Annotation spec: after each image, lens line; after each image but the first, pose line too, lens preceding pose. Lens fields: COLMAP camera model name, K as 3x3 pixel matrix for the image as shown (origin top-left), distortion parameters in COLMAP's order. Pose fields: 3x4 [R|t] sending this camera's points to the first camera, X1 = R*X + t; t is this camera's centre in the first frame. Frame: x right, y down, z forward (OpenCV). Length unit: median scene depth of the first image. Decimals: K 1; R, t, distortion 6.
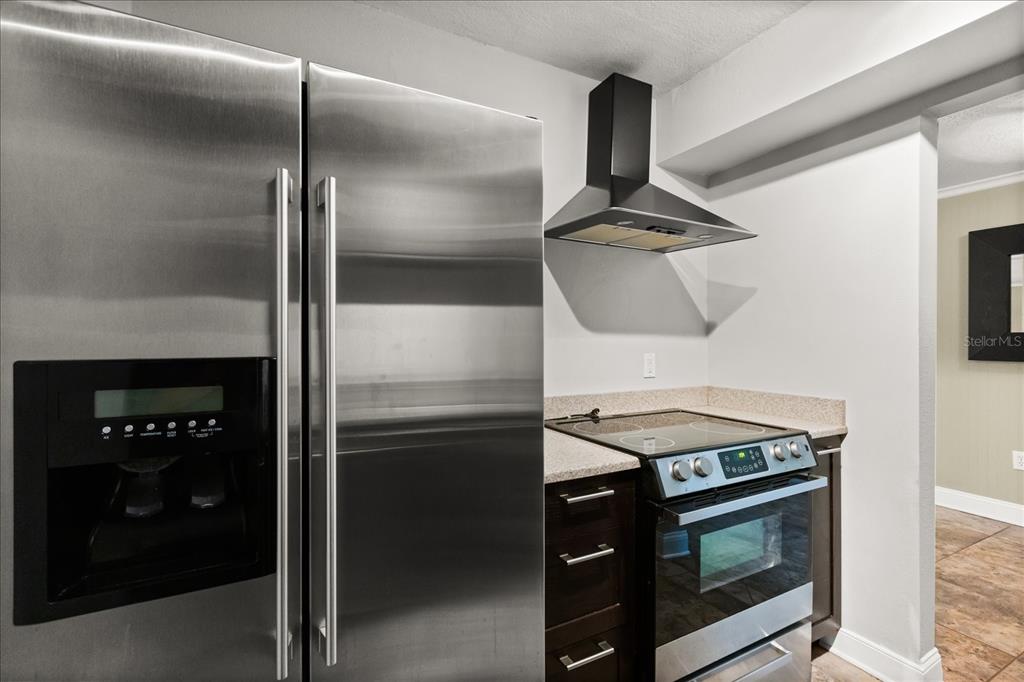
lens RADIAL K [[461.0, 0, 513.1], [0, 461.0, 331.9], [0, 0, 1]] dist [0.003347, -0.001400]
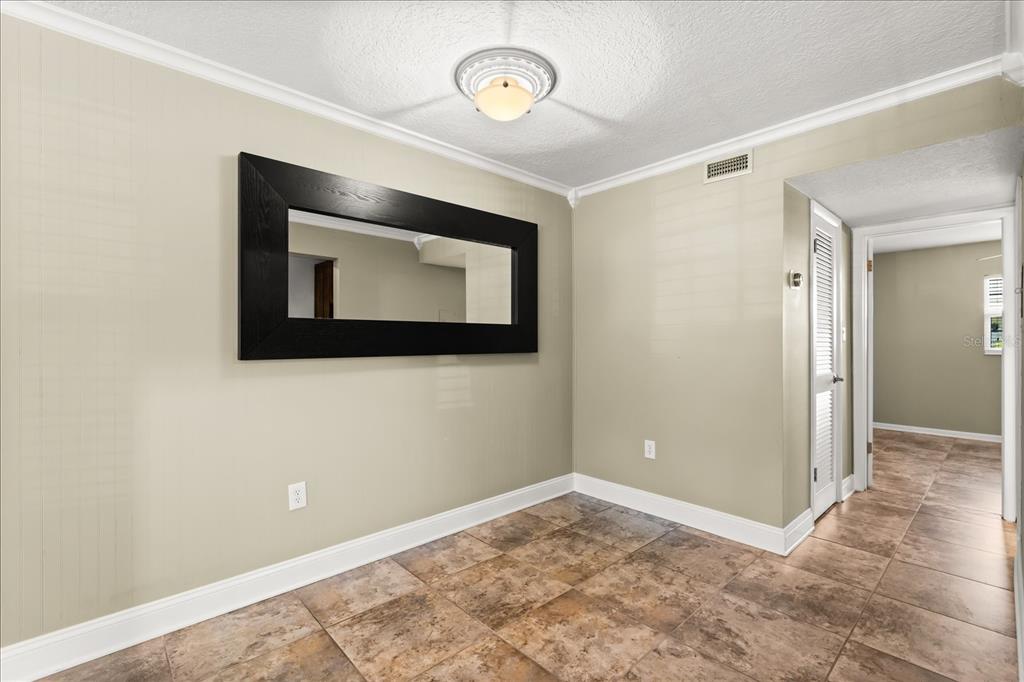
lens RADIAL K [[461.0, 0, 509.2], [0, 461.0, 341.1], [0, 0, 1]] dist [0.003347, -0.001400]
pose [[-0.248719, -0.008992, 0.968534, 0.323236], [-0.010731, 0.999921, 0.006528, 0.028684], [-0.968516, -0.008770, -0.248796, 0.857176]]
